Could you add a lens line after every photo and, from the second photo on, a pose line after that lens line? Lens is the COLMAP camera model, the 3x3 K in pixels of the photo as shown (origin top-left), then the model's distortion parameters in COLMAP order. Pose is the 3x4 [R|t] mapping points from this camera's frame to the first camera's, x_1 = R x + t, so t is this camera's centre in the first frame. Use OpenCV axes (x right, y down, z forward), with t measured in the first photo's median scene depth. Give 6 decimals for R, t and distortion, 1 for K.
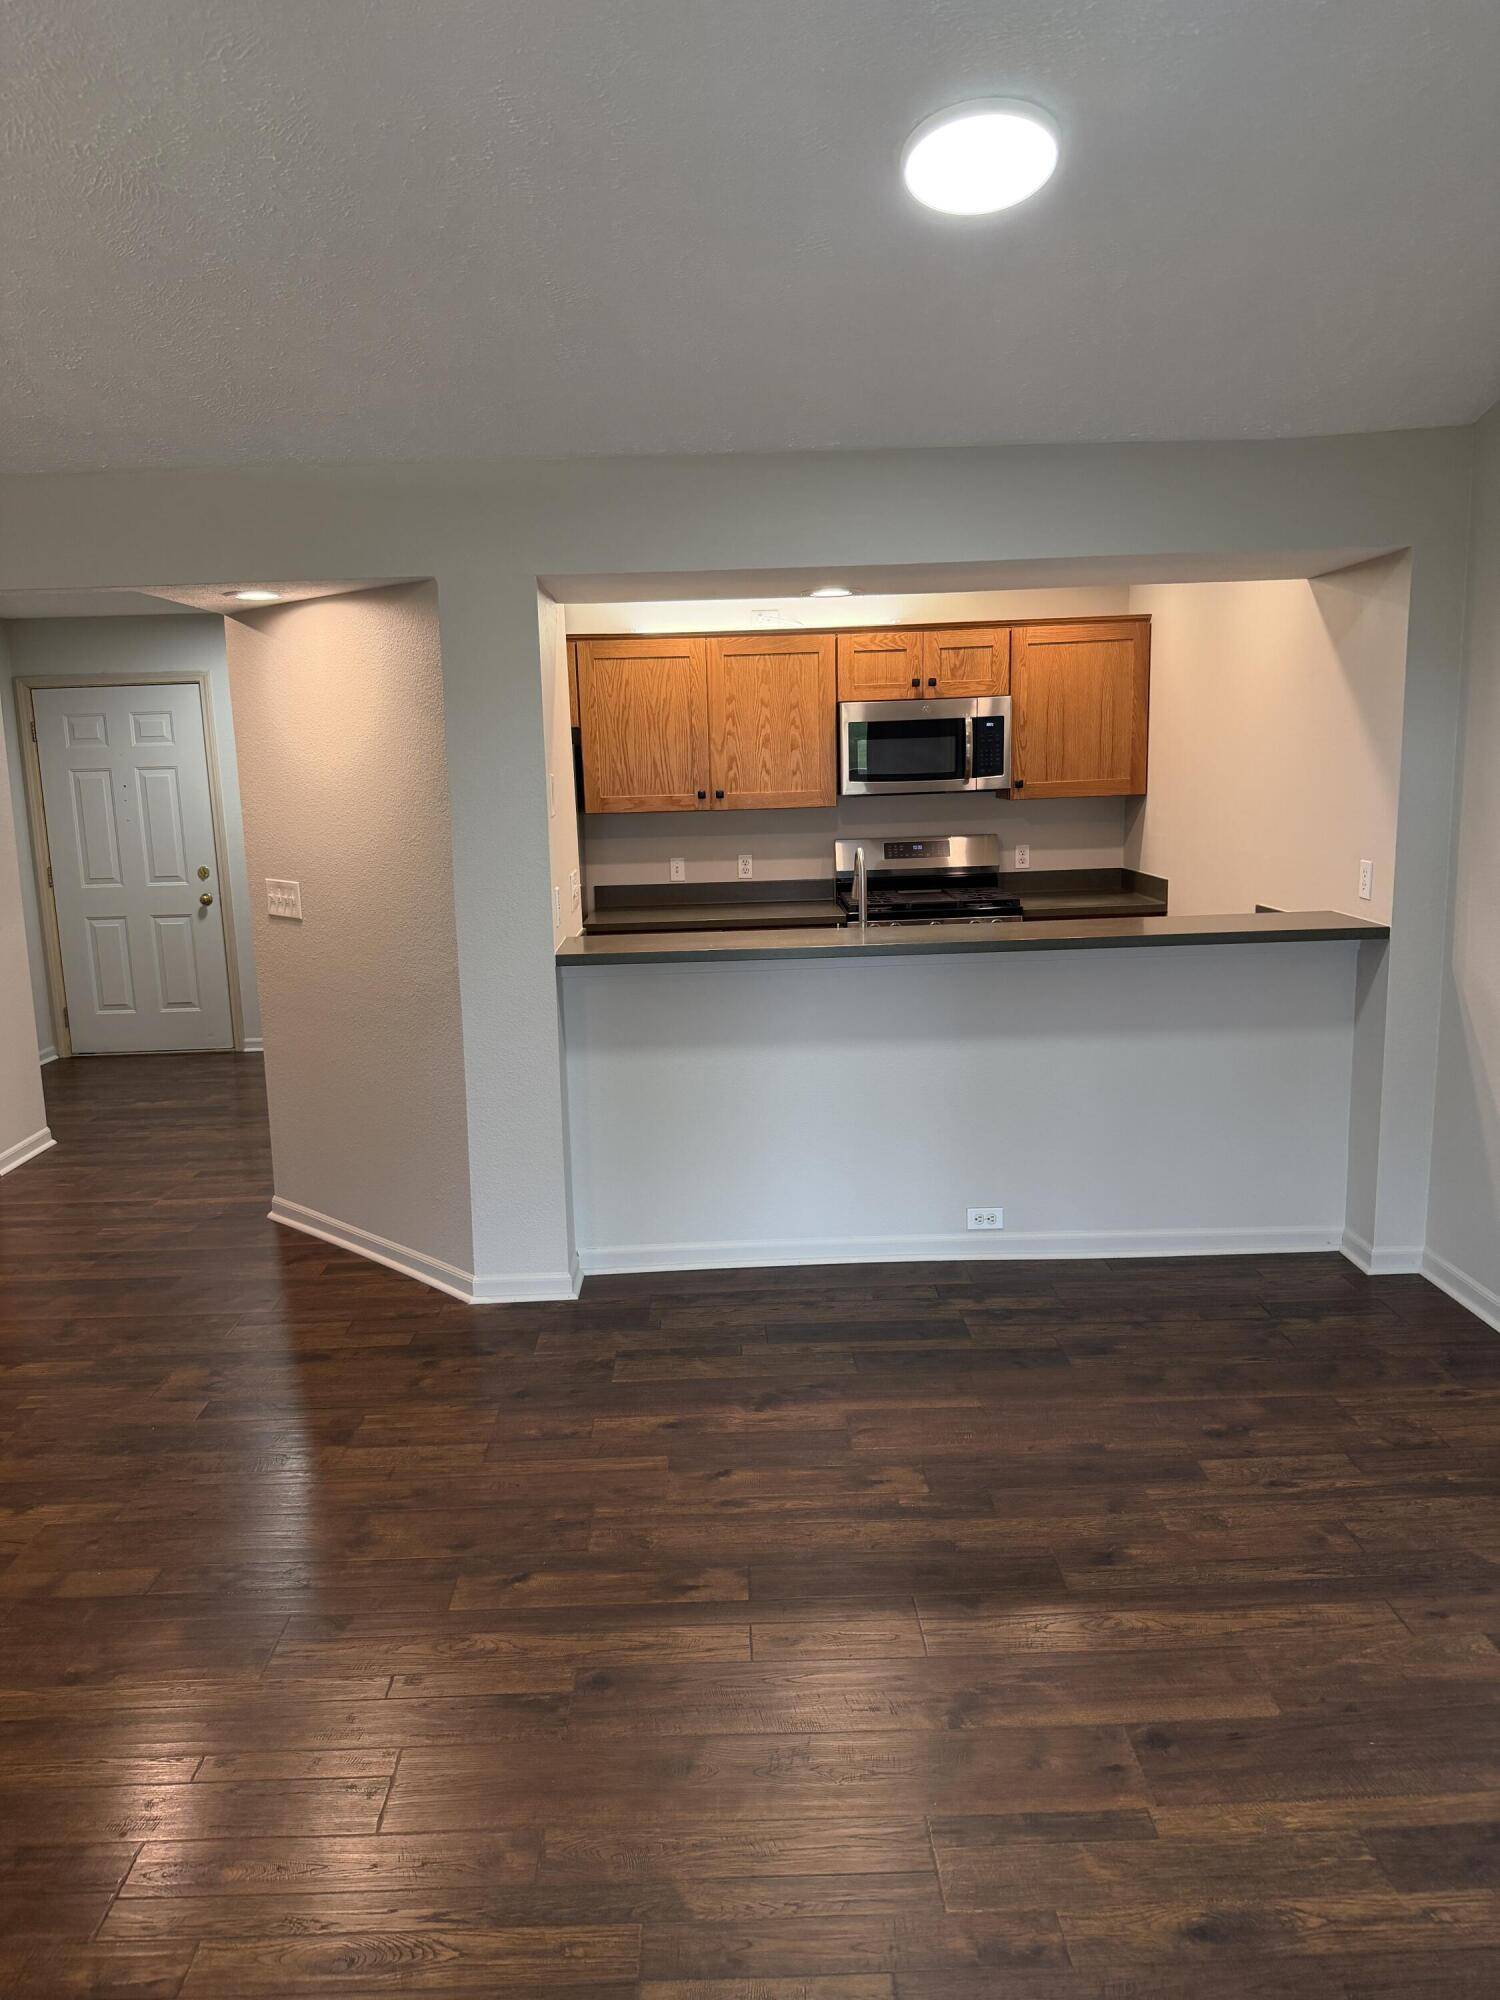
lens RADIAL K [[1387.1, 0, 750.0], [0, 1387.1, 1000.0], [0, 0, 1]] dist [0.000266, 0.000005]
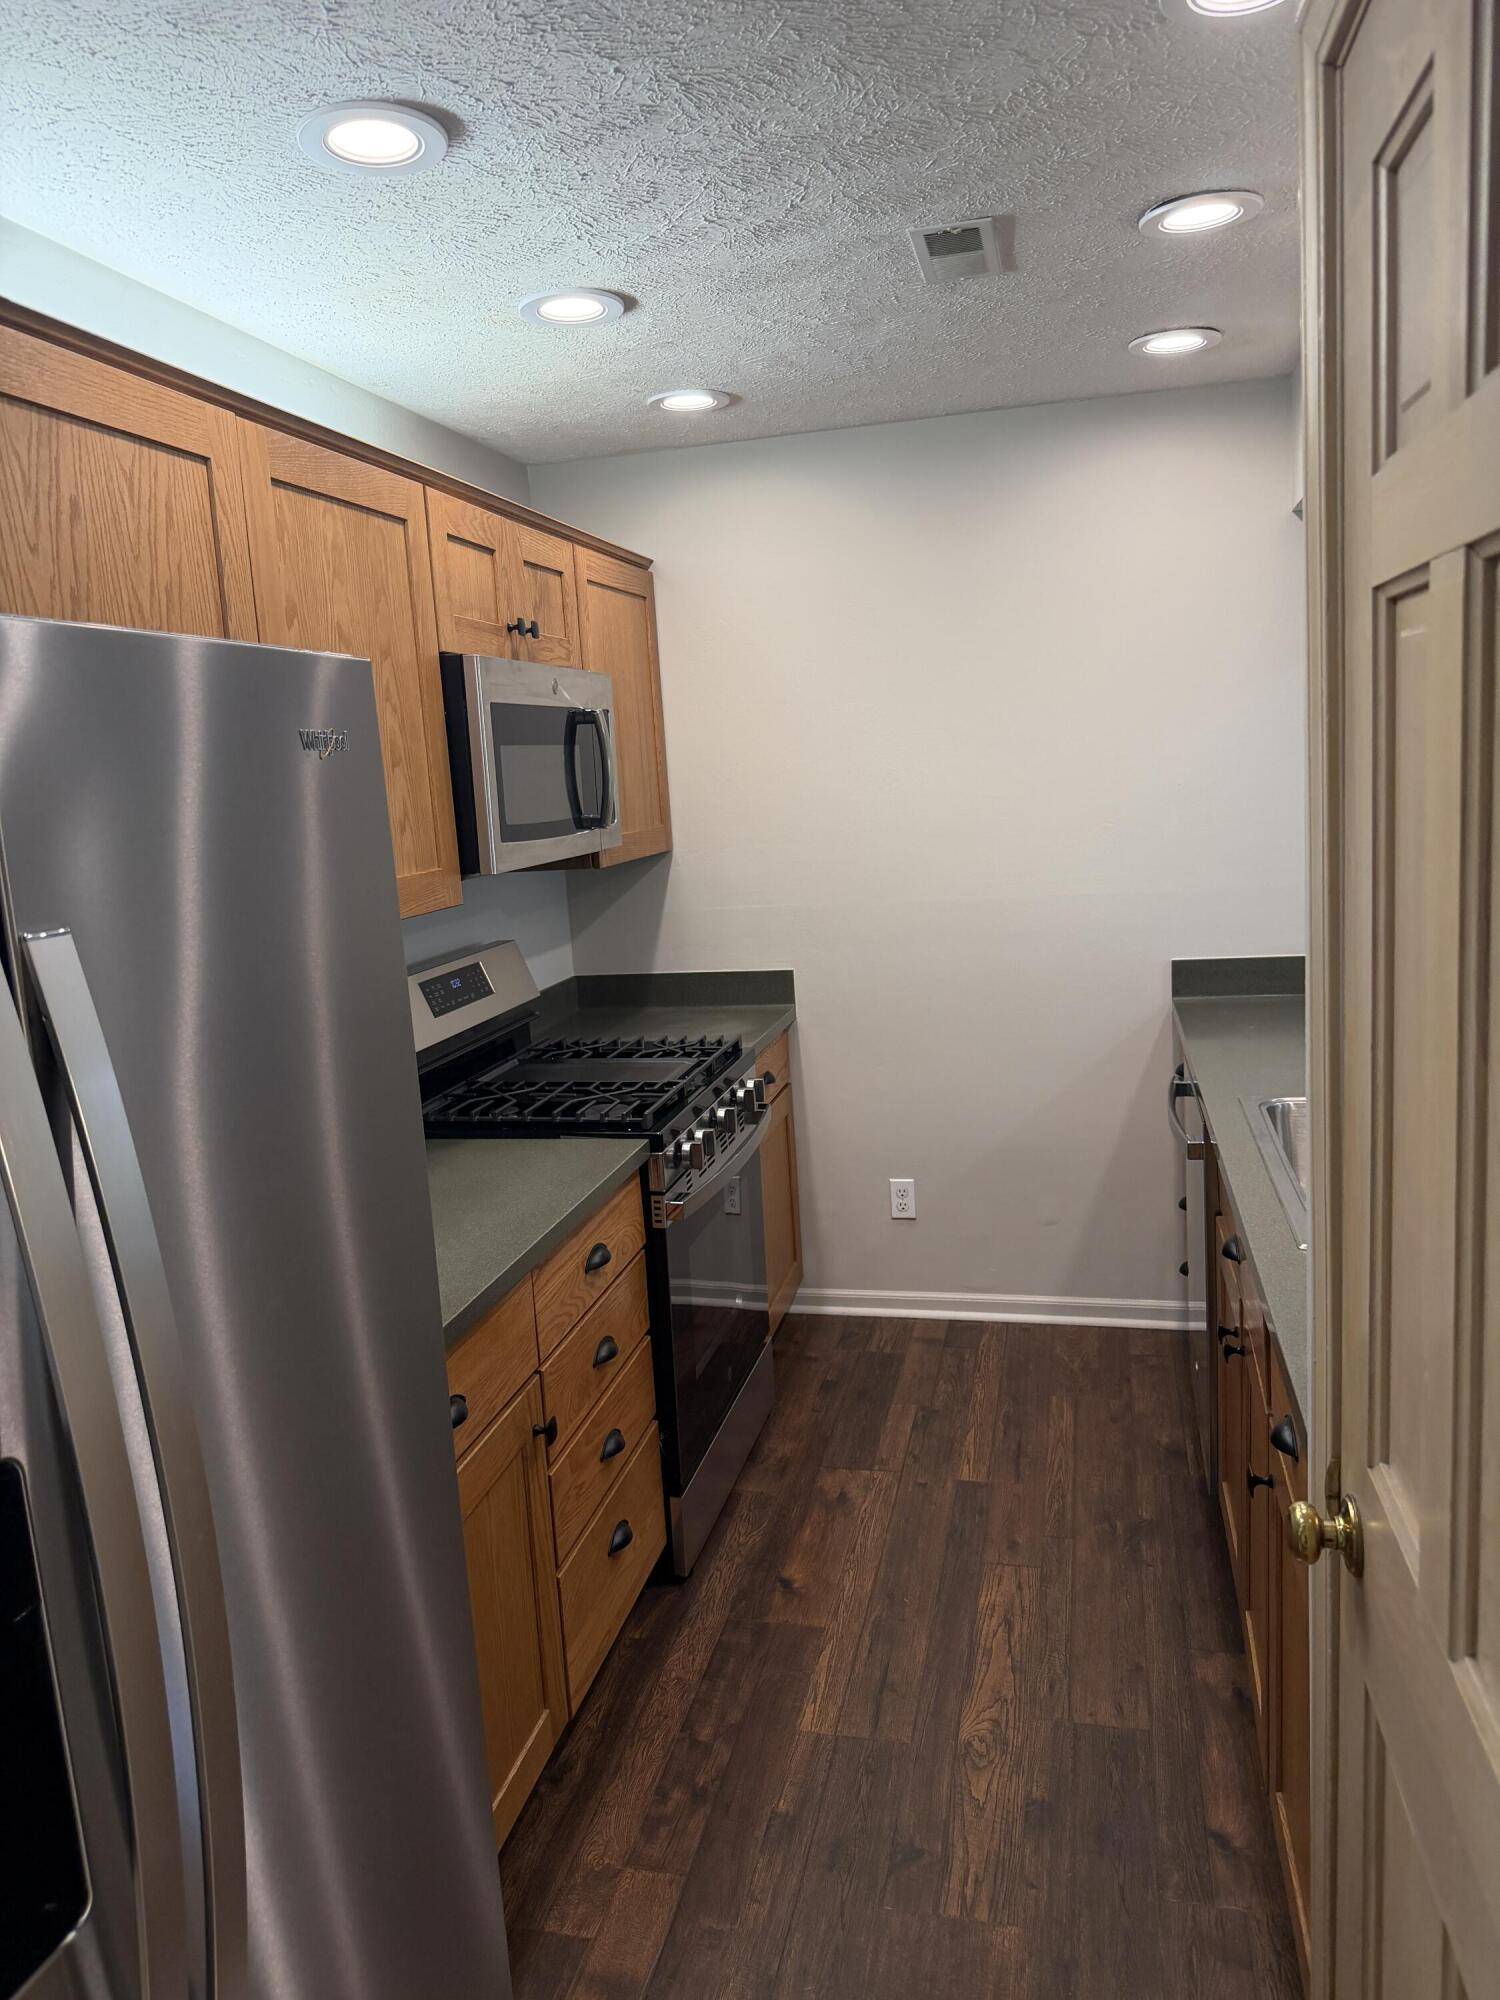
lens RADIAL K [[1387.1, 0, 750.0], [0, 1387.1, 1000.0], [0, 0, 1]] dist [0.000266, 0.000005]
pose [[0.248060, -0.144631, 0.957887, -0.310805], [0.233408, 0.968586, 0.085802, -0.132037], [-0.940206, 0.202294, 0.274026, 0.829074]]
